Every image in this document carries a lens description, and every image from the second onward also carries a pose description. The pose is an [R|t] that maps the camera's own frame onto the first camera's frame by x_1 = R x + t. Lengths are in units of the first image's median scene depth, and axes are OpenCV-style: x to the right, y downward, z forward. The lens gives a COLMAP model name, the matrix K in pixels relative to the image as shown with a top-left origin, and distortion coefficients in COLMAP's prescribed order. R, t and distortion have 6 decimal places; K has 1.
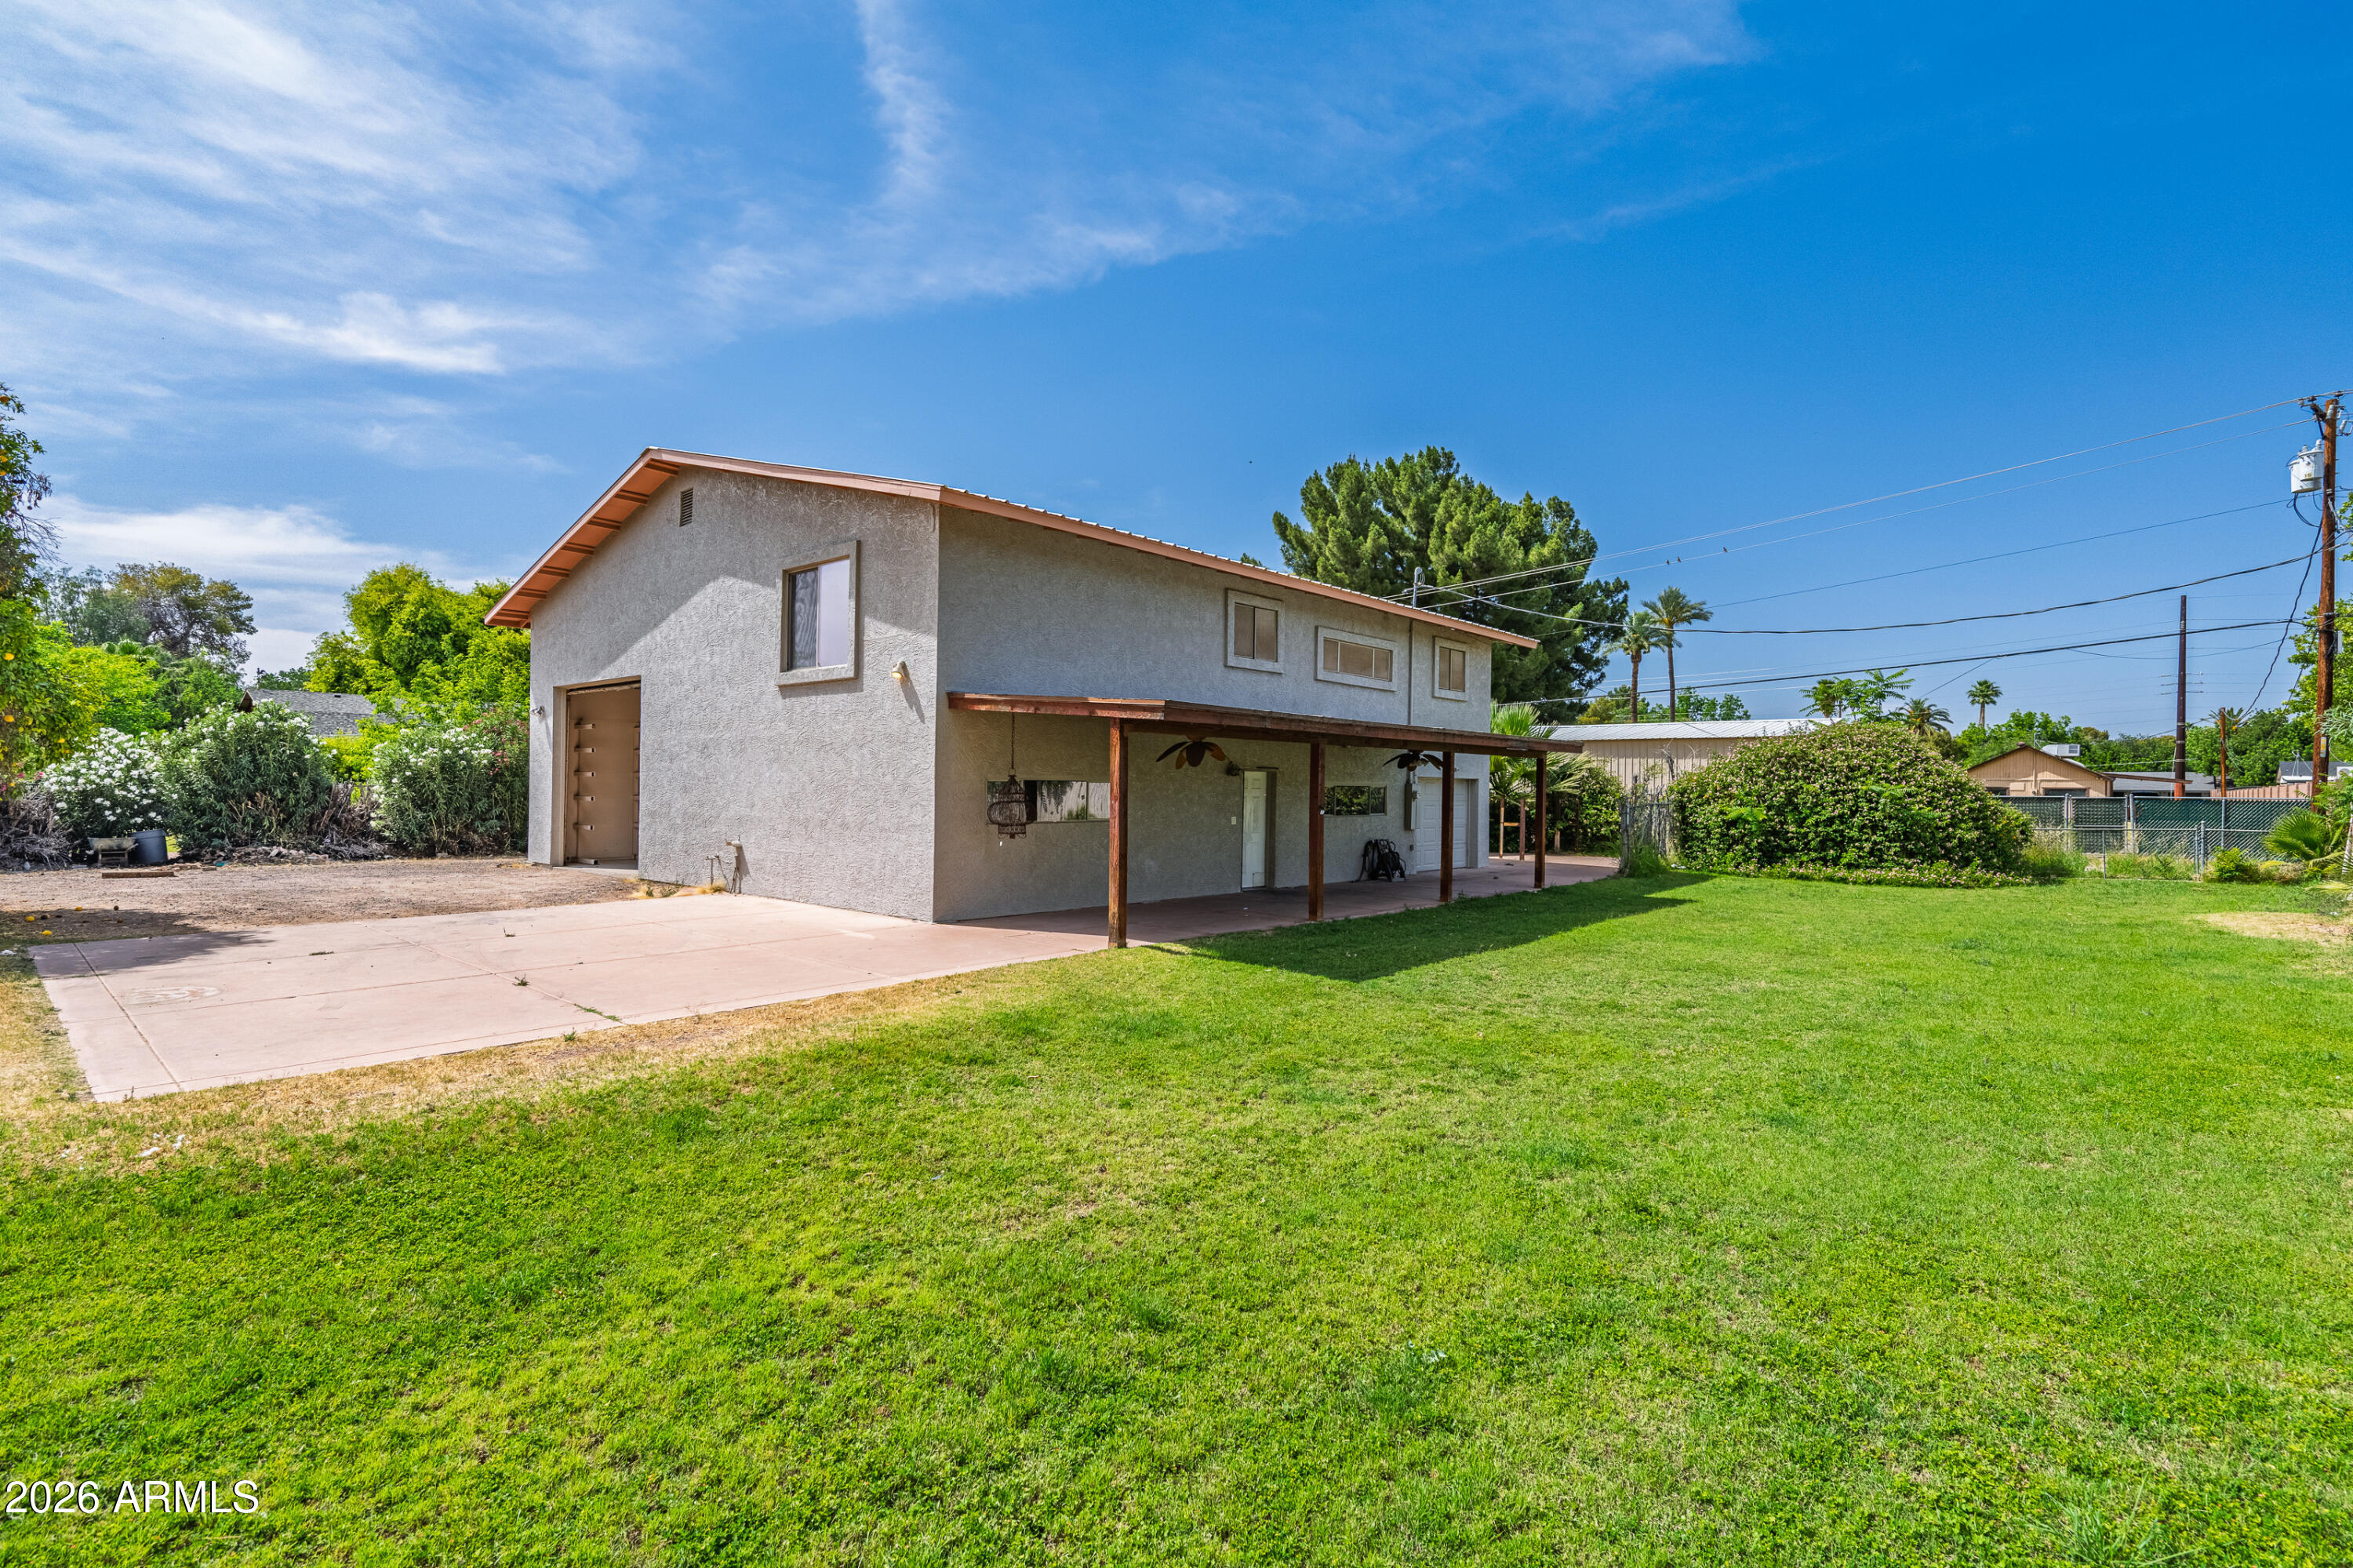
lens RADIAL K [[1107.7, 0, 1185.0], [0, 1107.7, 775.9], [0, 0, 1]] dist [-0.004084, 0.001033]
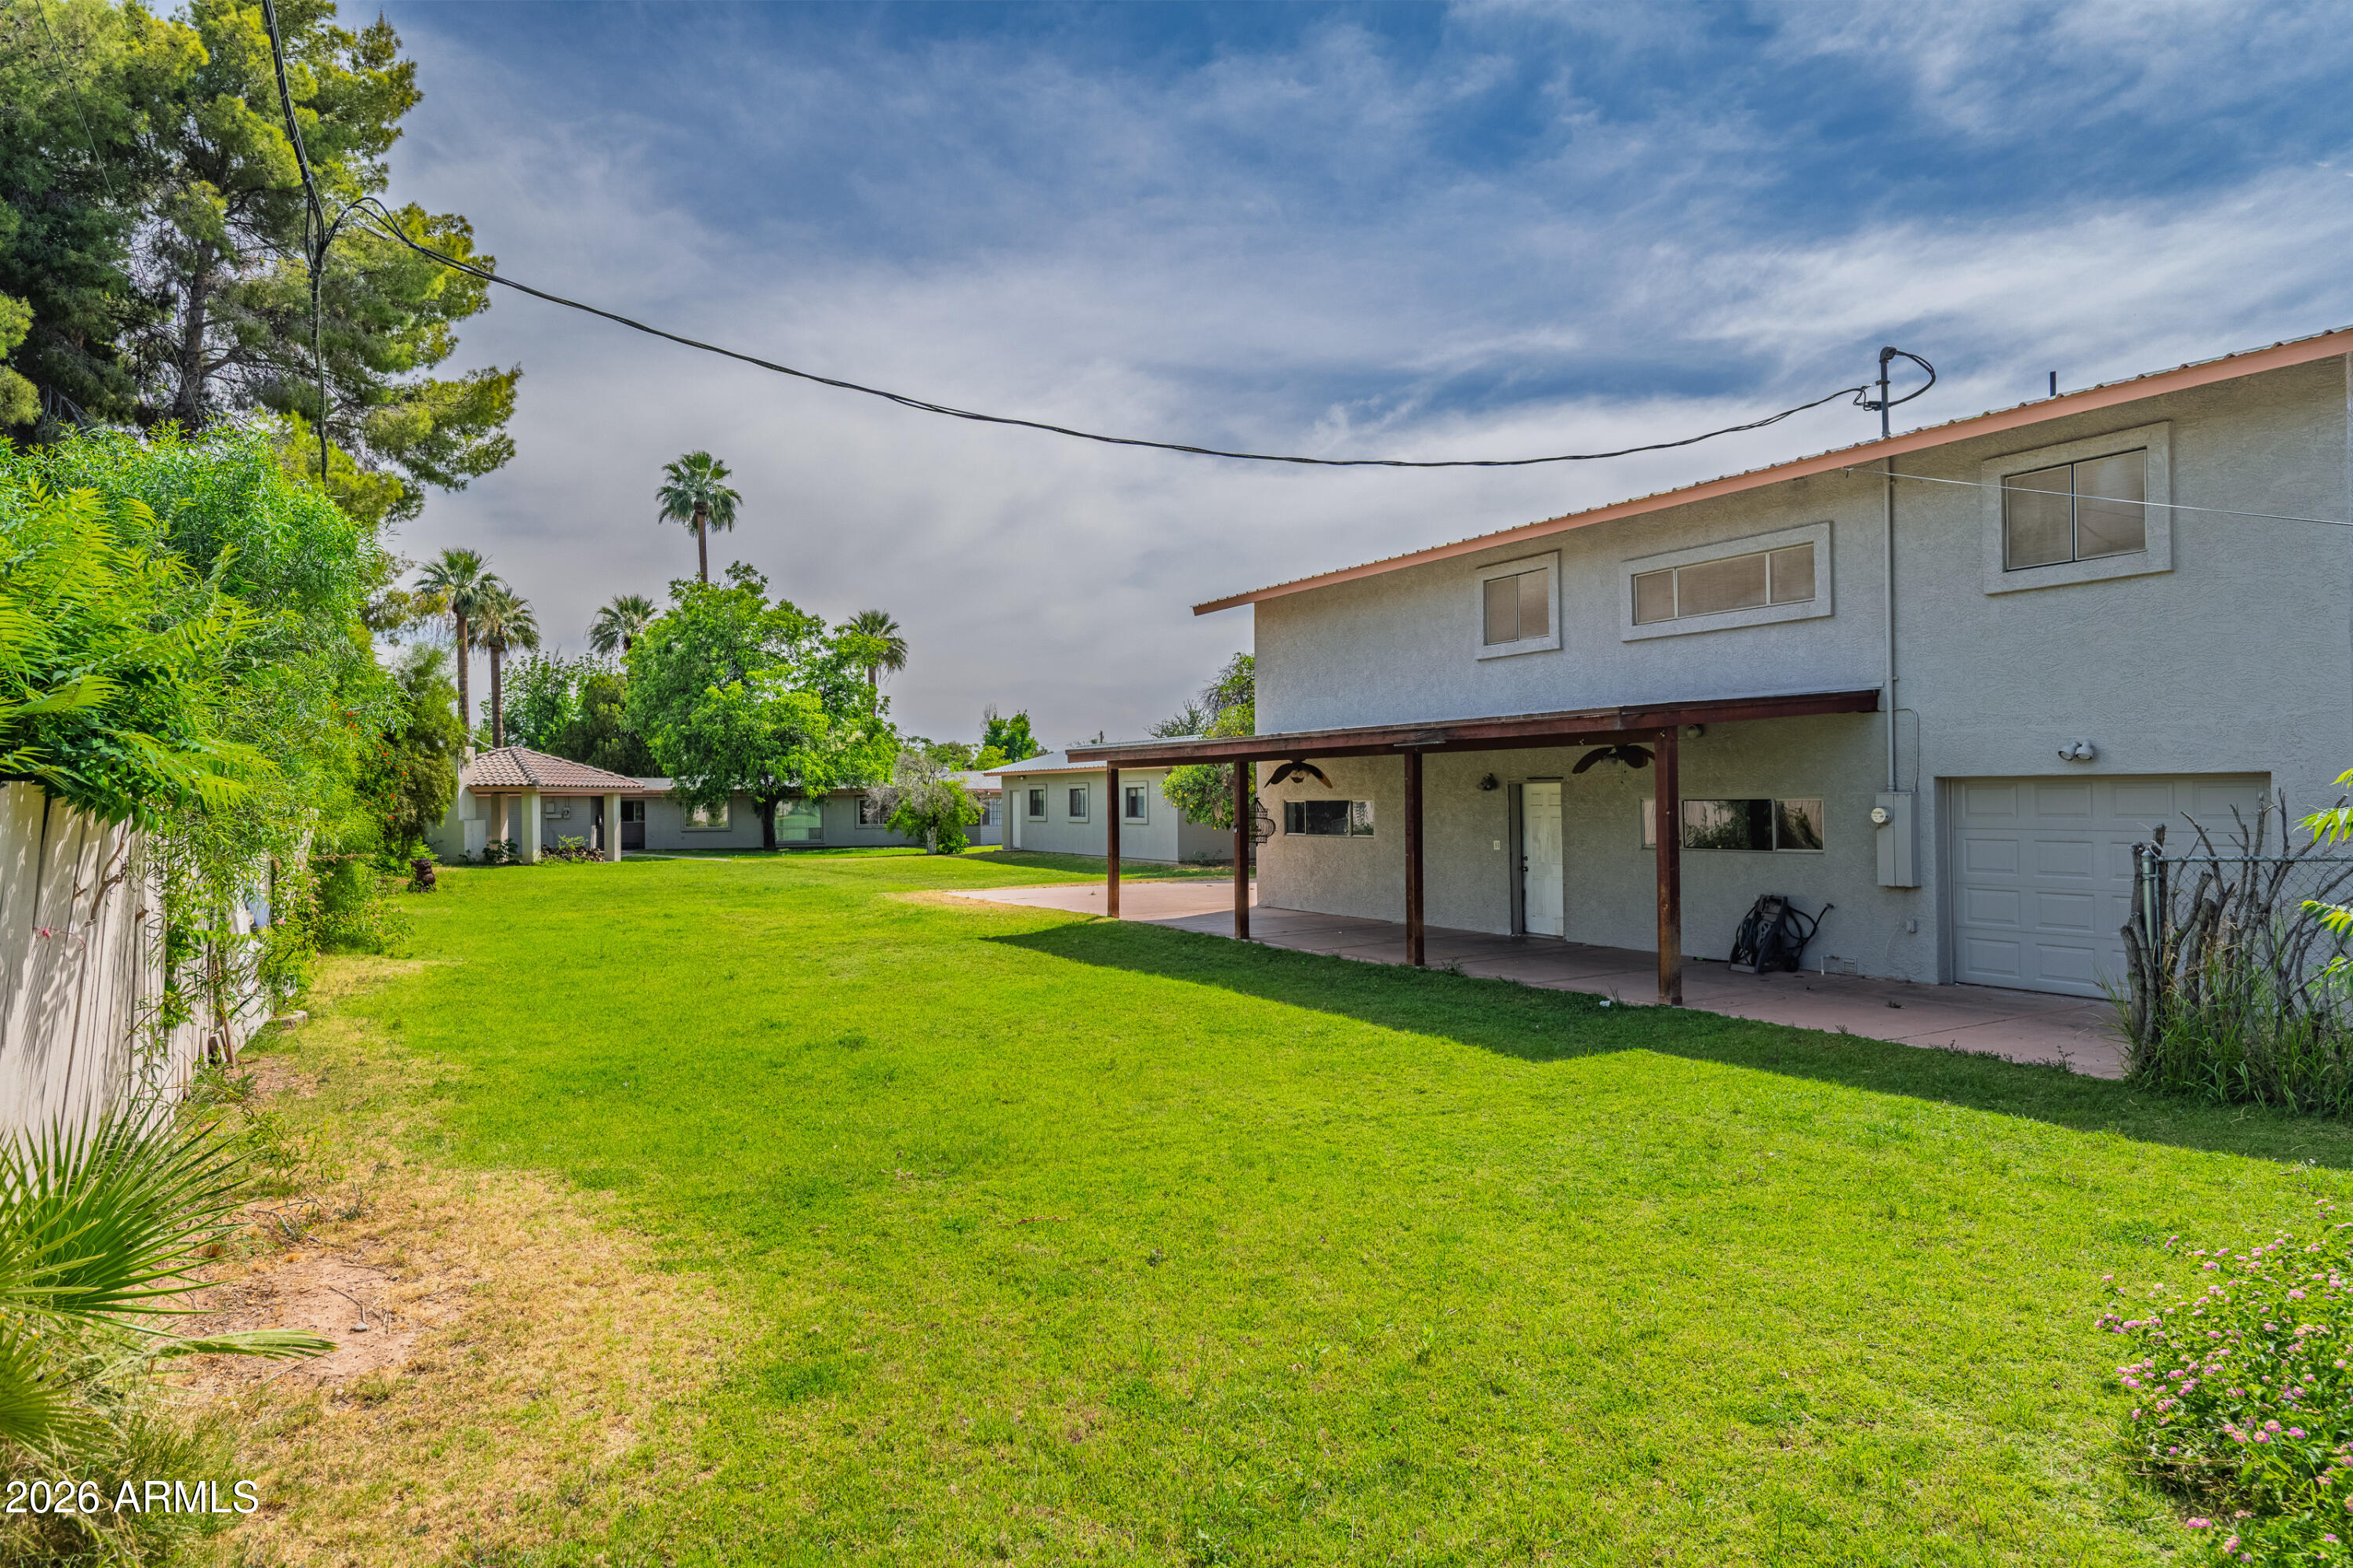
lens RADIAL K [[1356.7, 0, 1178.1], [0, 1356.7, 792.3], [0, 0, 1]] dist [-0.002144, -0.002430]
pose [[-0.315547, -0.008946, -0.948868, 0.928150], [0.018584, 0.999706, -0.015606, 0.011001], [0.948728, -0.022558, -0.315288, 0.945175]]
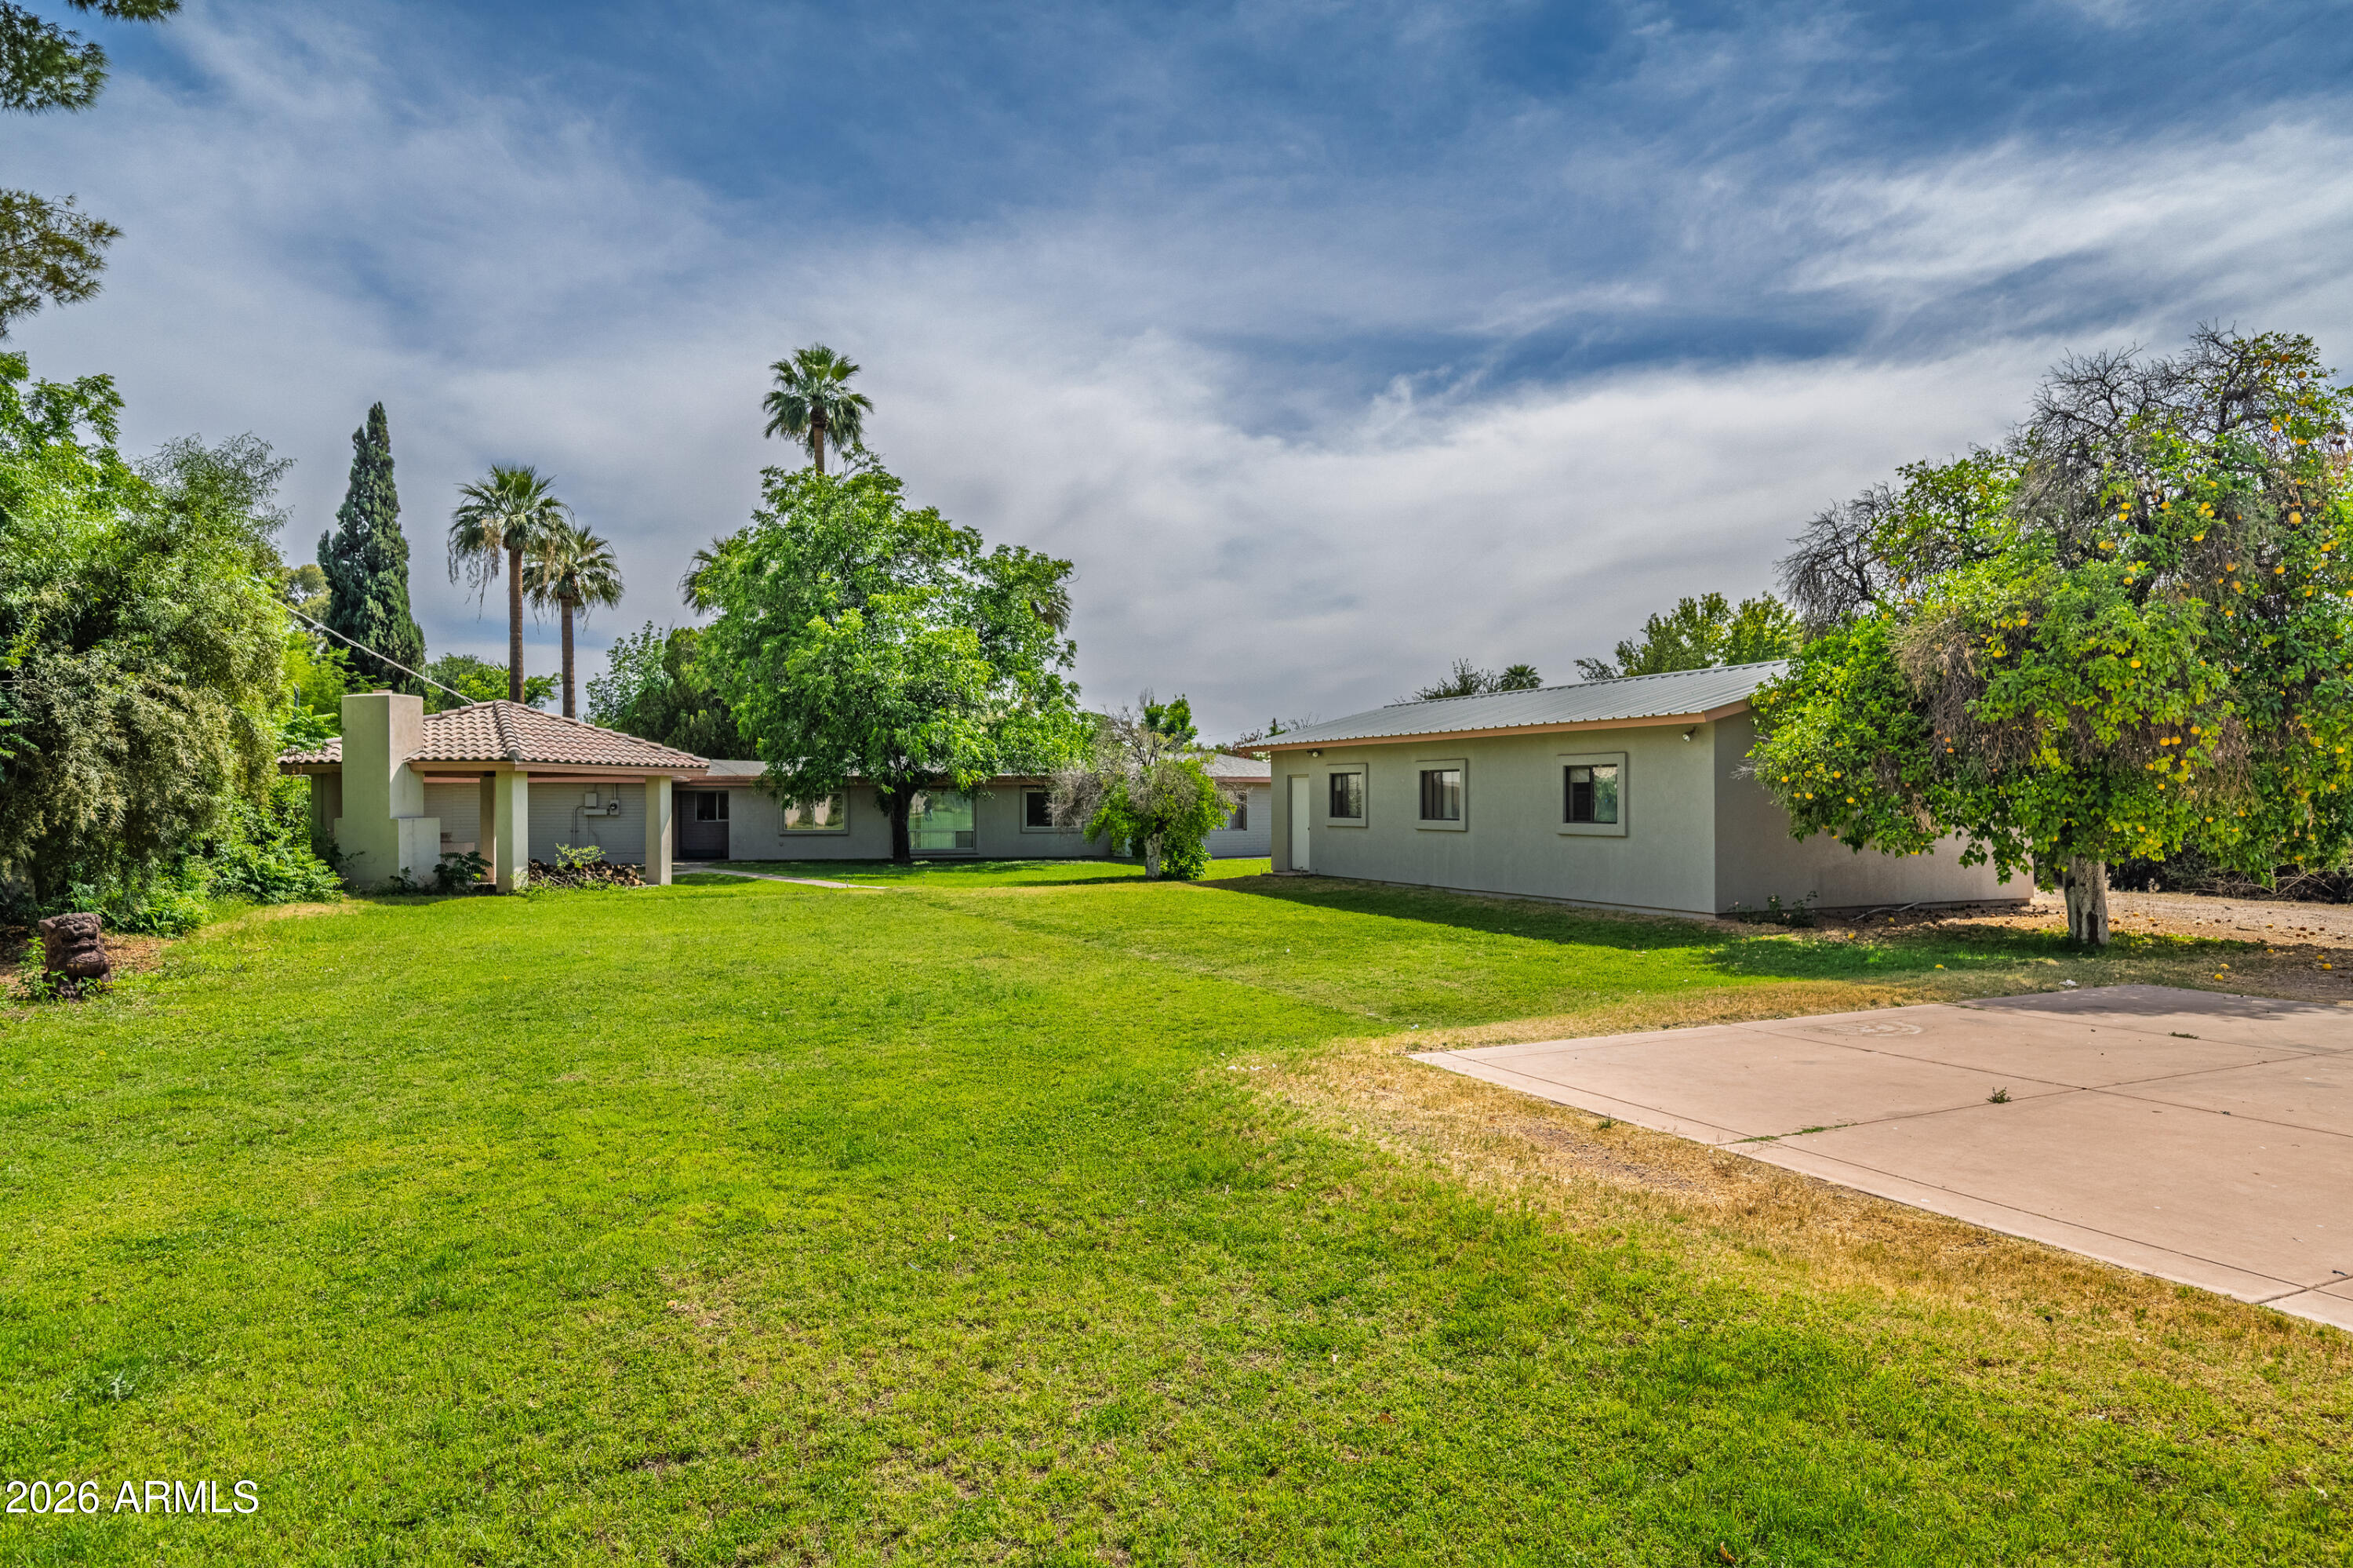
lens RADIAL K [[1356.7, 0, 1189.0], [0, 1356.7, 774.1], [0, 0, 1]] dist [-0.002144, -0.002430]
pose [[-0.394308, -0.022169, -0.918711, 0.586709], [0.011858, 0.999503, -0.029208, 0.008401], [0.918902, -0.022411, -0.393849, 0.705440]]
